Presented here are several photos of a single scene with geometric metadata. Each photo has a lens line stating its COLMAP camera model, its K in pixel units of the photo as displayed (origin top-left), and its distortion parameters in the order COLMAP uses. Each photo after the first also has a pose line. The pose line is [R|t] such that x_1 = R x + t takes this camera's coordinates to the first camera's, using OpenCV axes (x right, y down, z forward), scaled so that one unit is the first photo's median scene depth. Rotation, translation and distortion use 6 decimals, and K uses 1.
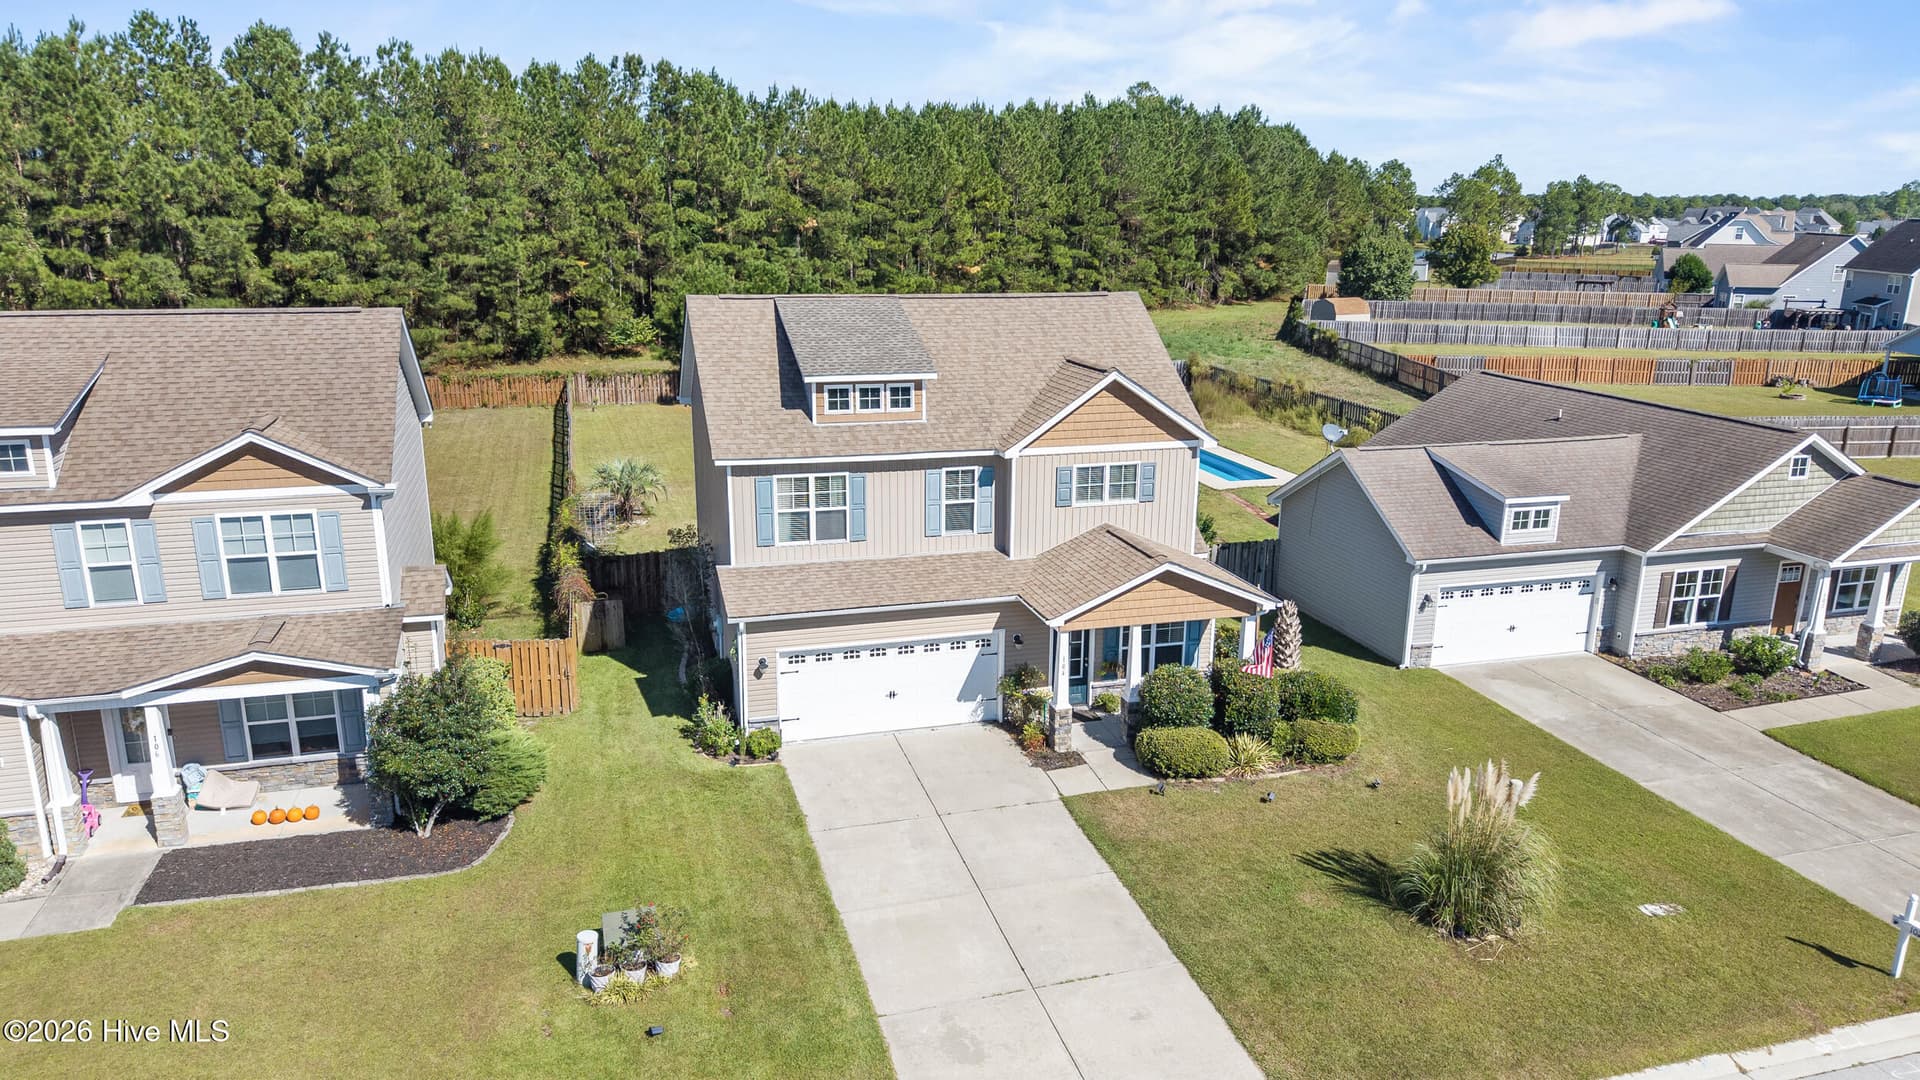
lens RADIAL K [[1278.3, 0, 962.7], [0, 1278.3, 543.3], [0, 0, 1]] dist [0.027689, -0.026915]
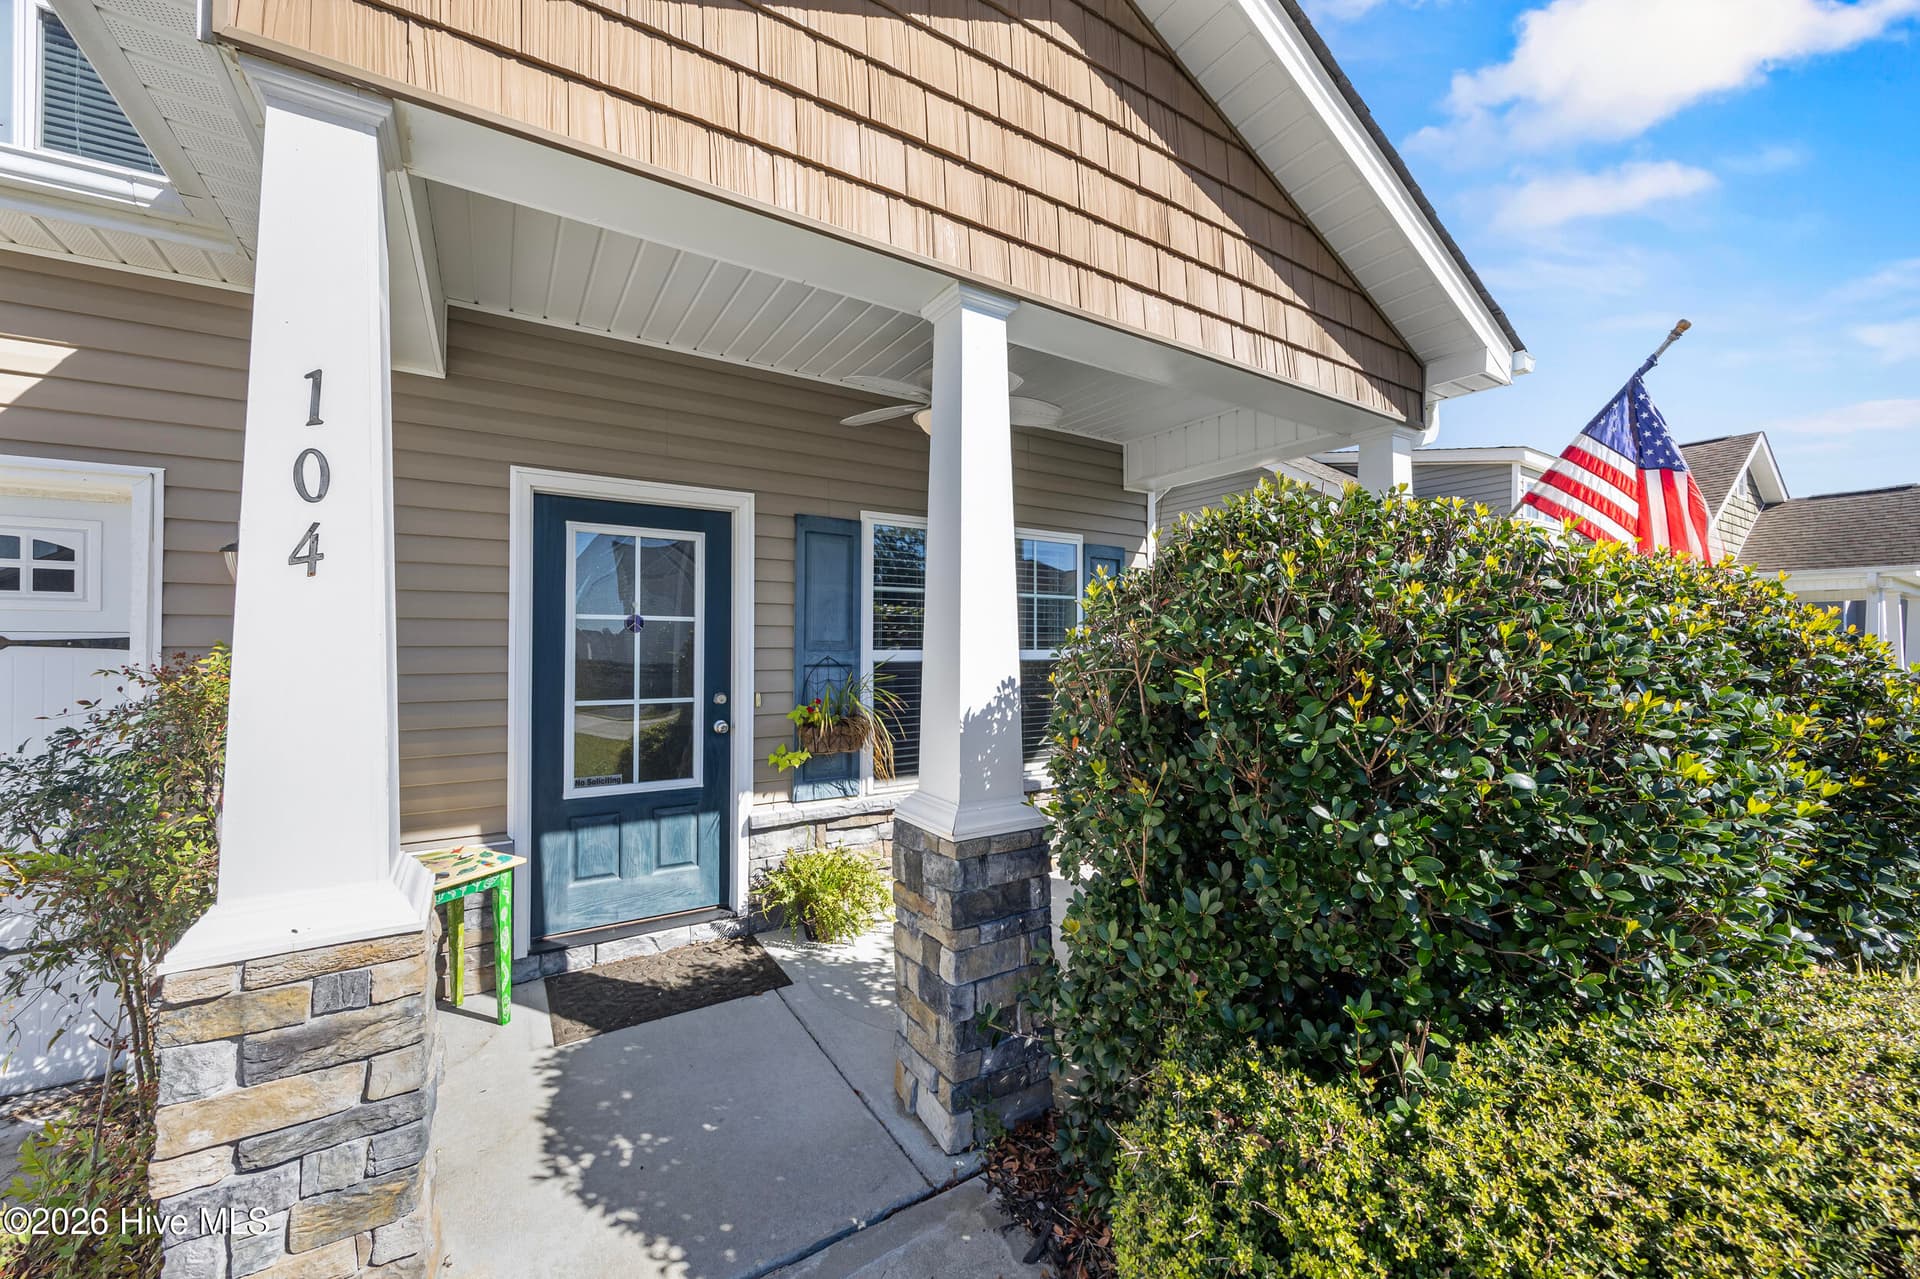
lens RADIAL K [[726.5, 0, 953.0], [0, 726.5, 639.1], [0, 0, 1]] dist [-0.001641, -0.000512]
pose [[0.961855, -0.005465, 0.273506, 0.101125], [0.076763, 0.965023, -0.250677, 0.114902], [-0.262570, 0.262110, 0.928631, 0.860962]]
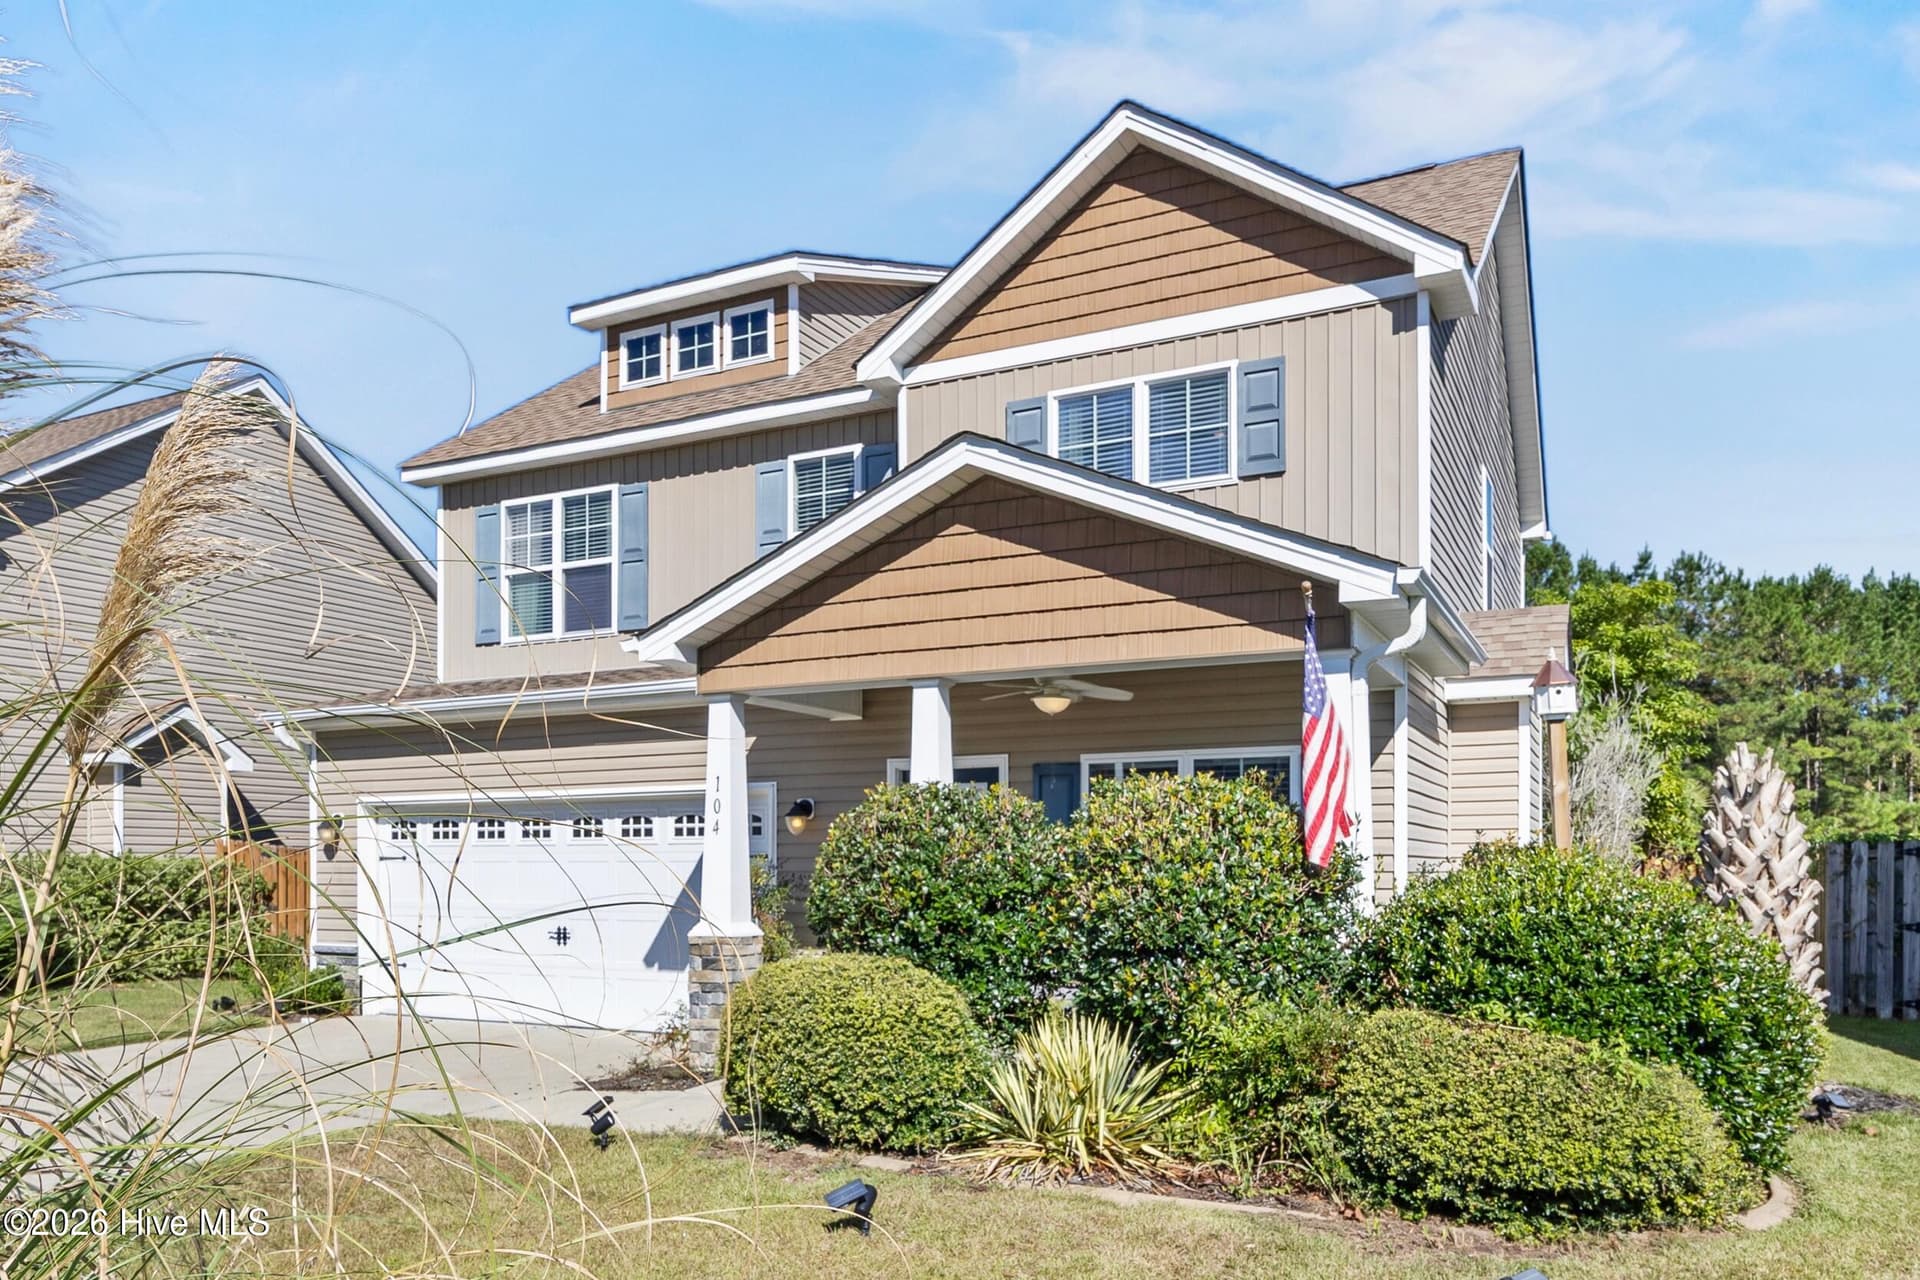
lens RADIAL K [[1387.6, 0, 939.6], [0, 1387.6, 875.2], [0, 0, 1]] dist [-0.018805, 0.008093]
pose [[0.728203, -0.007641, -0.685319, 0.341551], [-0.167280, 0.967714, -0.188538, 0.158809], [0.664634, 0.251934, 0.703414, 0.719687]]
